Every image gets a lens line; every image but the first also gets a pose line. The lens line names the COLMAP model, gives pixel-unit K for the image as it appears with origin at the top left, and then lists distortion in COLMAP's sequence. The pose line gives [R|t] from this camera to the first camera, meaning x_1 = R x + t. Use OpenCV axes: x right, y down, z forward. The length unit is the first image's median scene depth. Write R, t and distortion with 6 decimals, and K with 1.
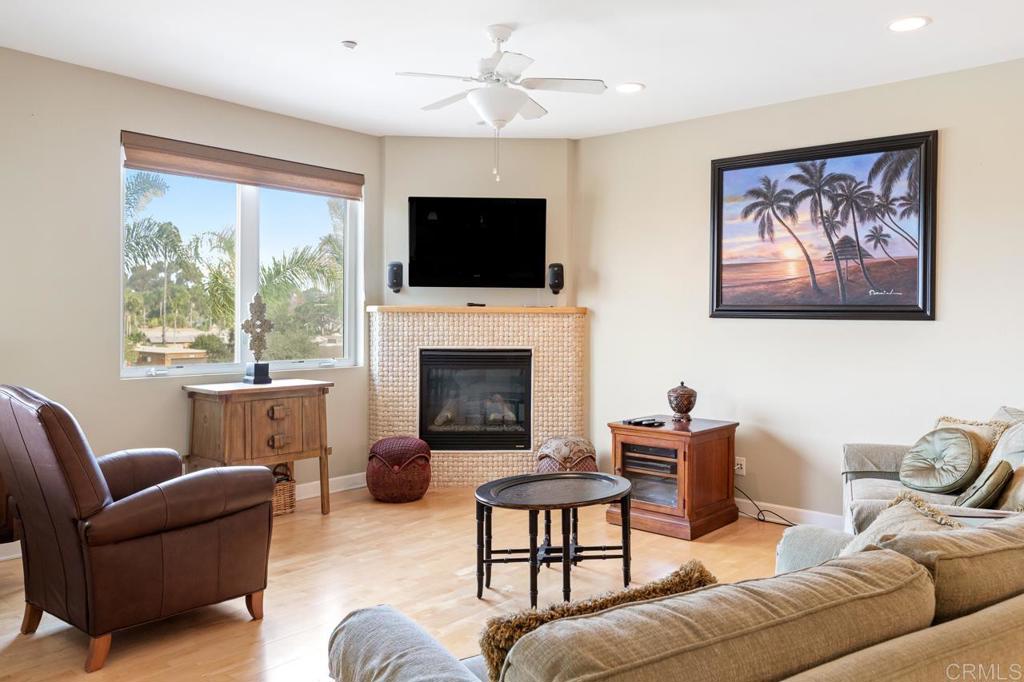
lens RADIAL K [[791.0, 0, 510.7], [0, 791.0, 340.1], [0, 0, 1]] dist [0.007942, -0.018246]
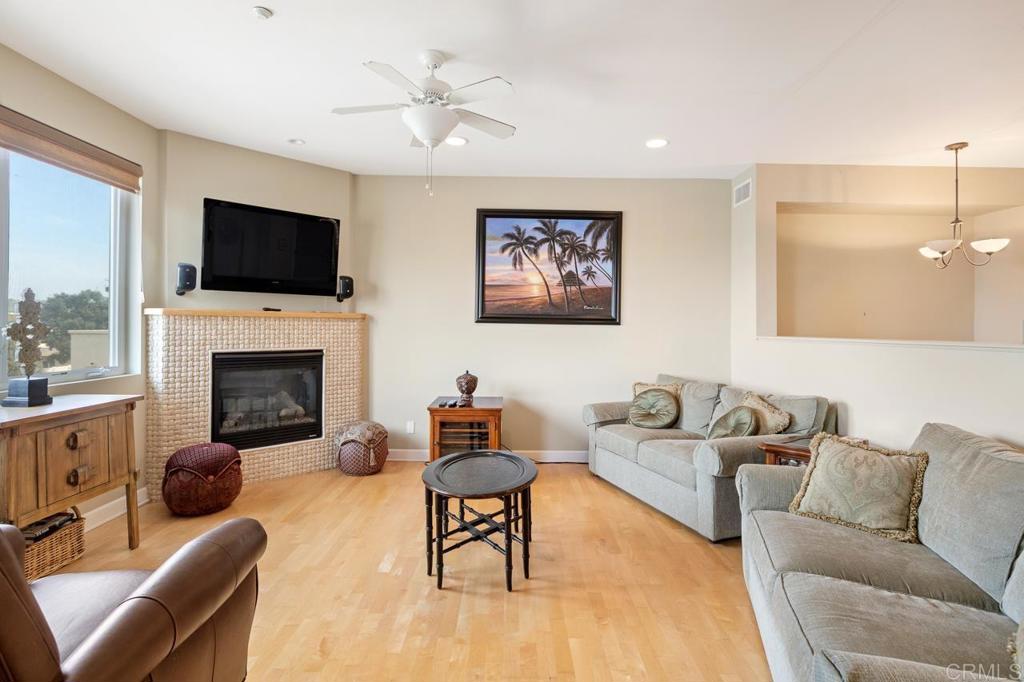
lens RADIAL K [[506.5, 0, 513.8], [0, 506.5, 333.9], [0, 0, 1]] dist [0.006194, -0.001604]
pose [[0.739947, -0.010868, 0.672578, -0.300850], [0.014623, 0.999893, 0.000069, -0.008167], [-0.672506, 0.009784, 0.740027, 0.310877]]
